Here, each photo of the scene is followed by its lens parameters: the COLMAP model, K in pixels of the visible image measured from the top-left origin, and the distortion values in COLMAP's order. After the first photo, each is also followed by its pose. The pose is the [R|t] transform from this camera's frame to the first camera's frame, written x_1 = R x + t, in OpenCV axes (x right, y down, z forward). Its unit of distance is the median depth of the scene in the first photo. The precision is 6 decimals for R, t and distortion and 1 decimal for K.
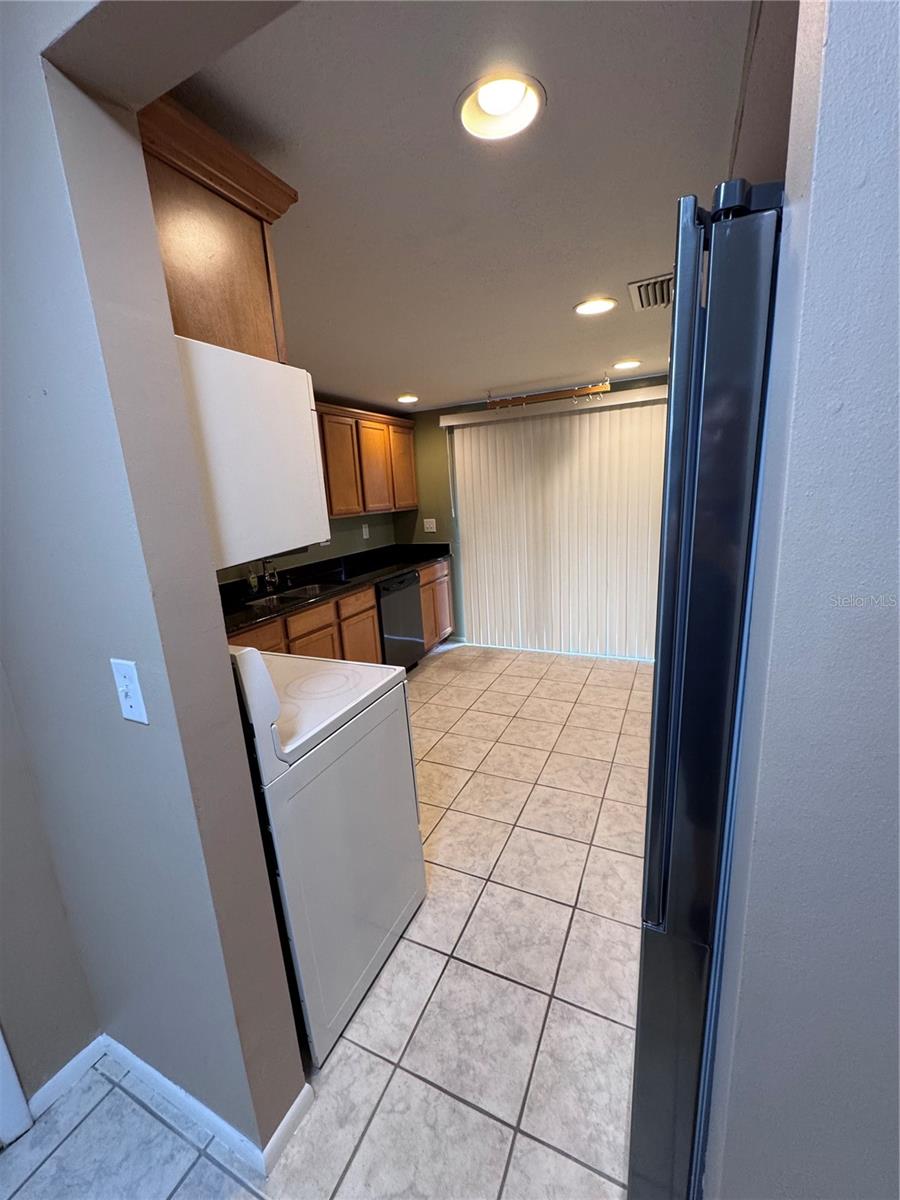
lens RADIAL K [[479.3, 0, 444.0], [0, 479.3, 600.1], [0, 0, 1]] dist [-0.002804, 0.000542]
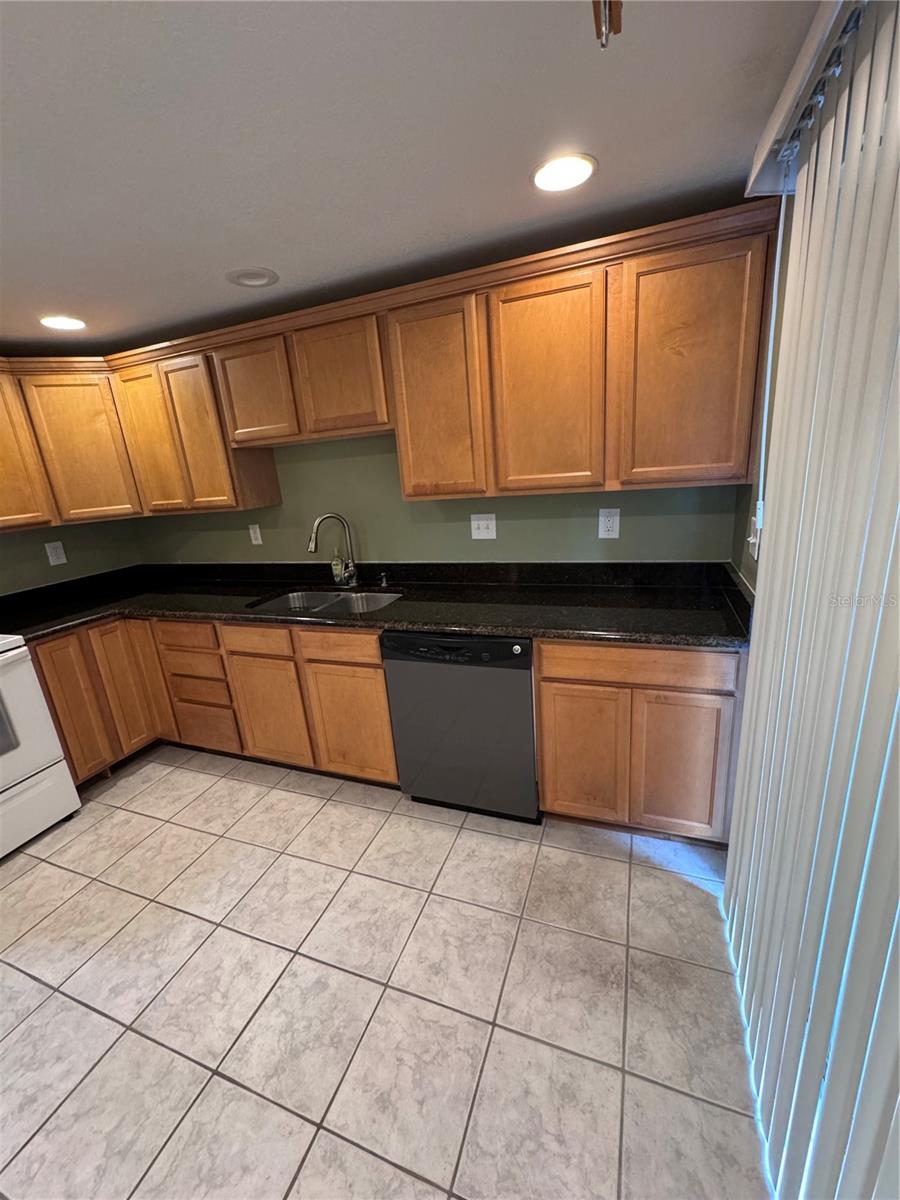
lens RADIAL K [[479.3, 0, 451.5], [0, 479.3, 600.0], [0, 0, 1]] dist [-0.002804, 0.000542]
pose [[0.096201, 0.327382, -0.939982, 0.376831], [-0.146025, 0.938786, 0.312020, -0.253831], [0.984592, 0.107244, 0.138118, 1.010329]]
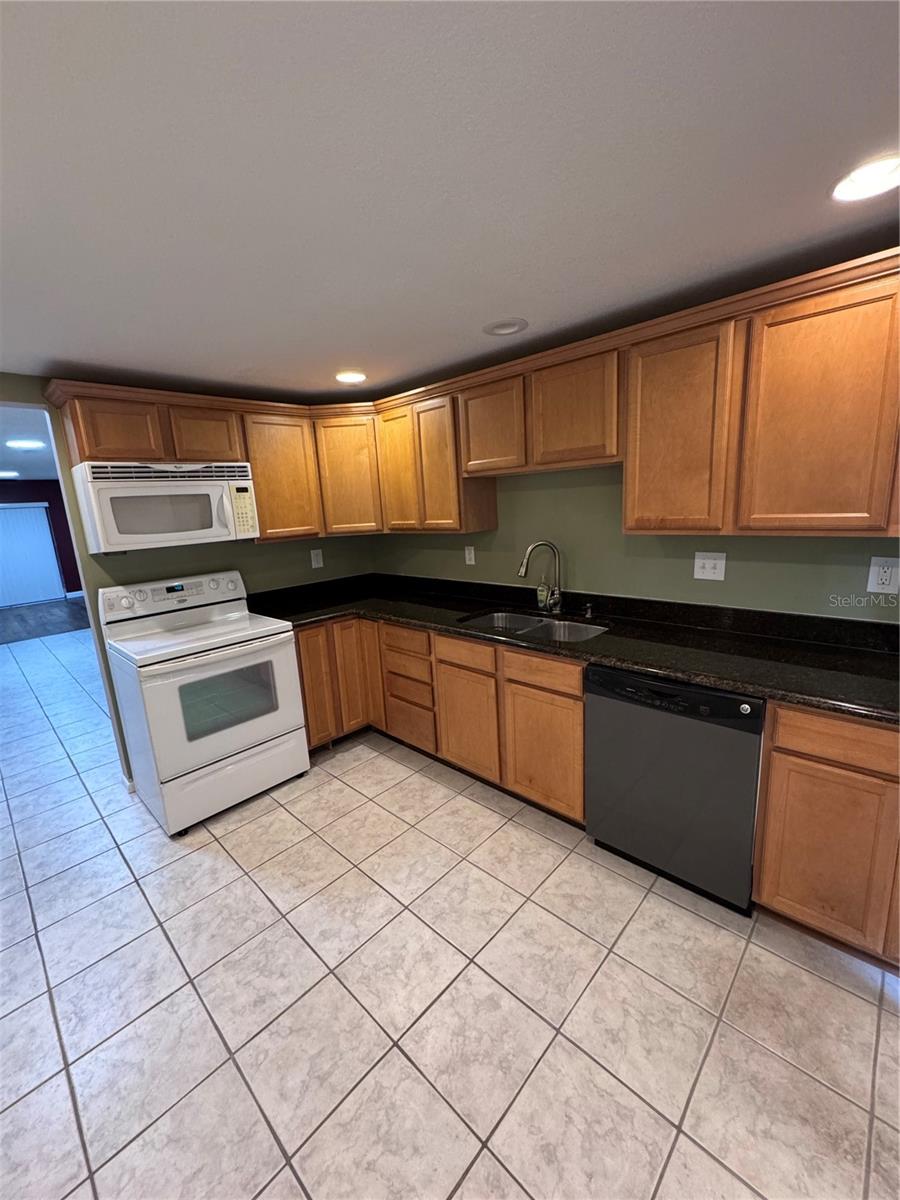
lens RADIAL K [[479.3, 0, 451.2], [0, 479.3, 600.0], [0, 0, 1]] dist [-0.002804, 0.000542]
pose [[-0.292939, 0.269691, -0.917308, 0.387326], [-0.139049, 0.937179, 0.319938, -0.256799], [0.945966, 0.221273, -0.237036, 0.978069]]
